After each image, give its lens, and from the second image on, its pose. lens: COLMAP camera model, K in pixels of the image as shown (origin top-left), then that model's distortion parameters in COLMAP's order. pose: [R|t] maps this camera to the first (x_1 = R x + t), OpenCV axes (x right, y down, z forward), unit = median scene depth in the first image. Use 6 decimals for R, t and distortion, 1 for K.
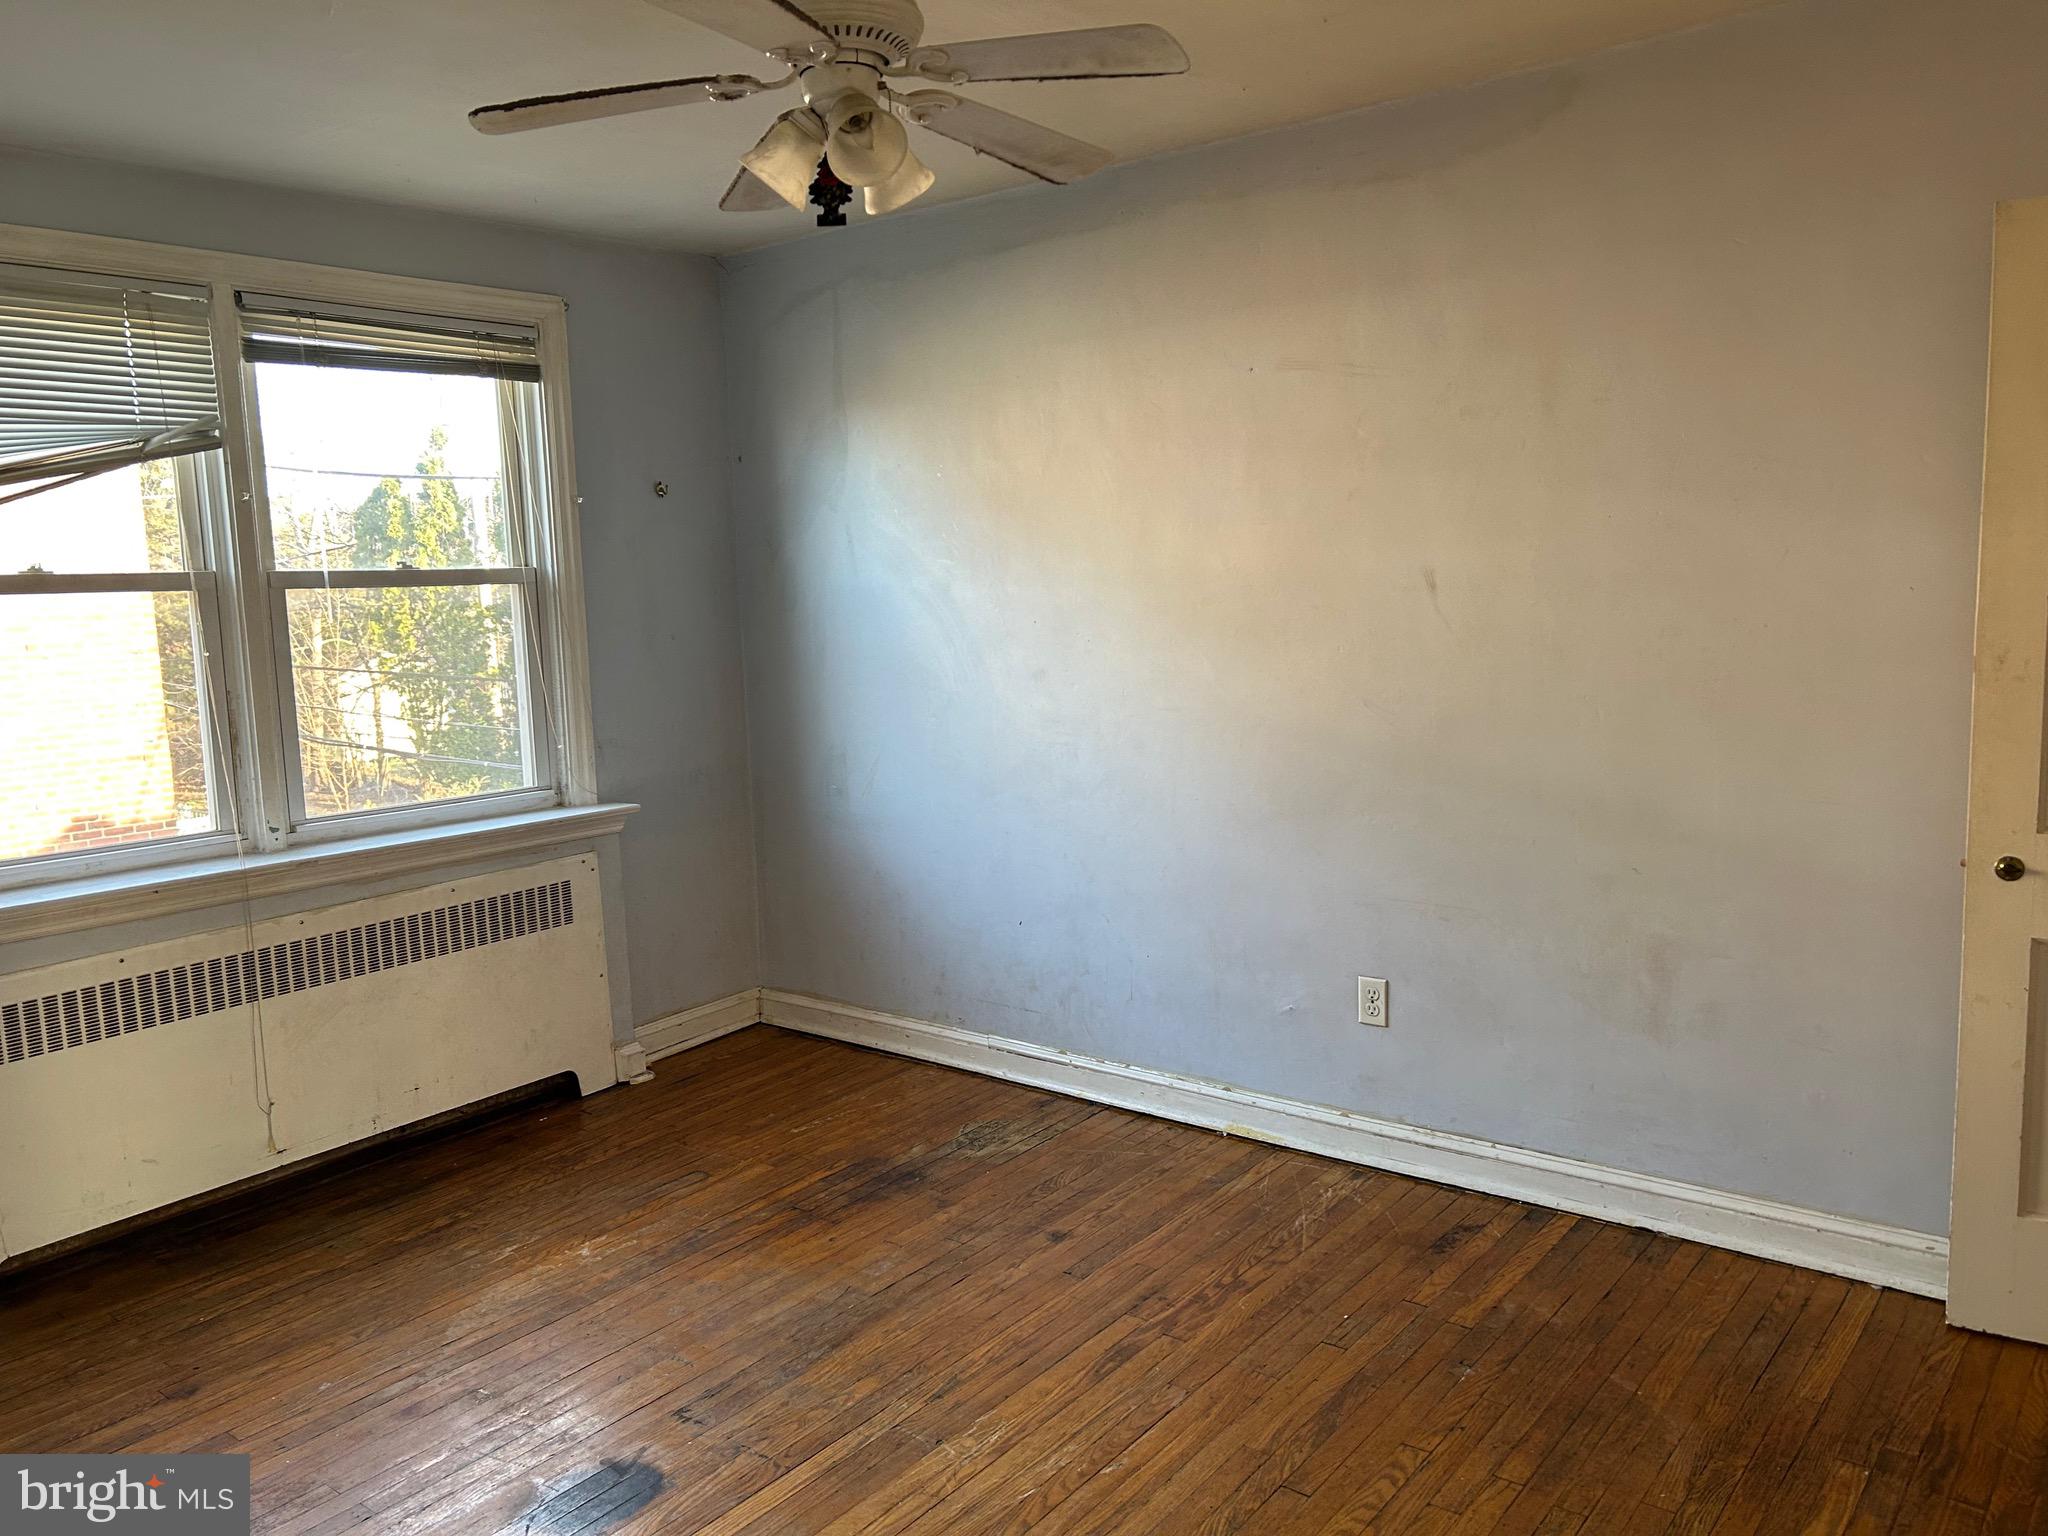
lens RADIAL K [[1563.2, 0, 1022.3], [0, 1563.2, 765.7], [0, 0, 1]] dist [0.044571, -0.046885]
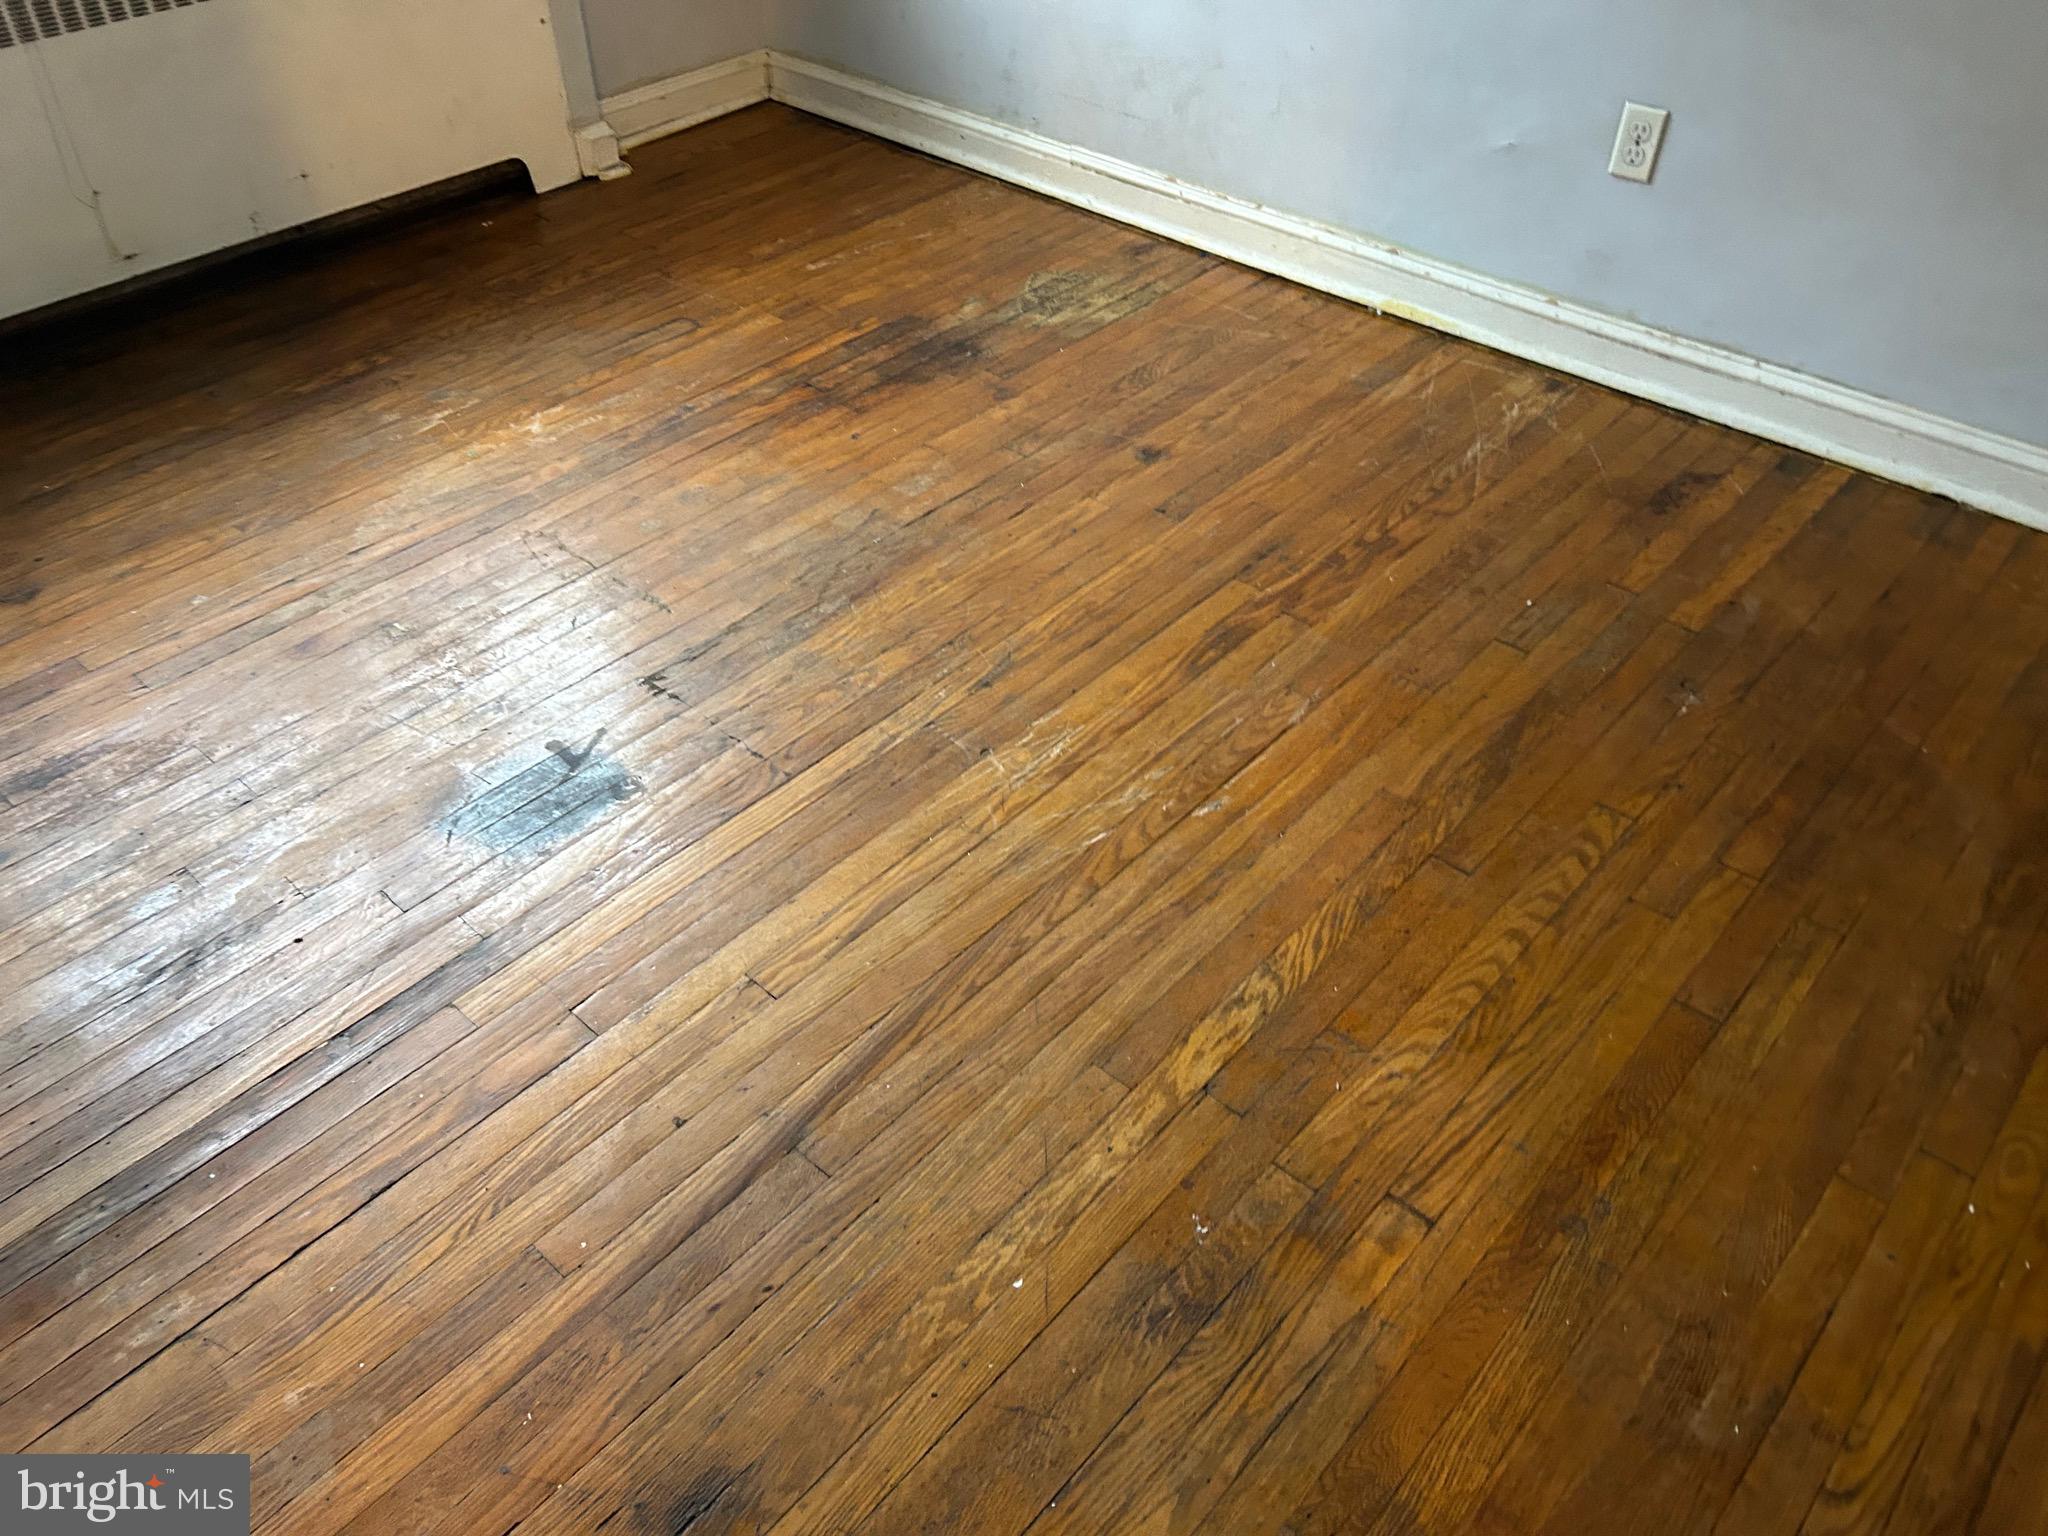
lens RADIAL K [[1563.2, 0, 1021.2], [0, 1563.2, 765.3], [0, 0, 1]] dist [0.044571, -0.046885]
pose [[0.997501, 0.068928, -0.015525, -0.018790], [-0.049114, 0.834403, 0.548962, 0.013552], [0.050793, -0.546828, 0.835703, 0.300826]]
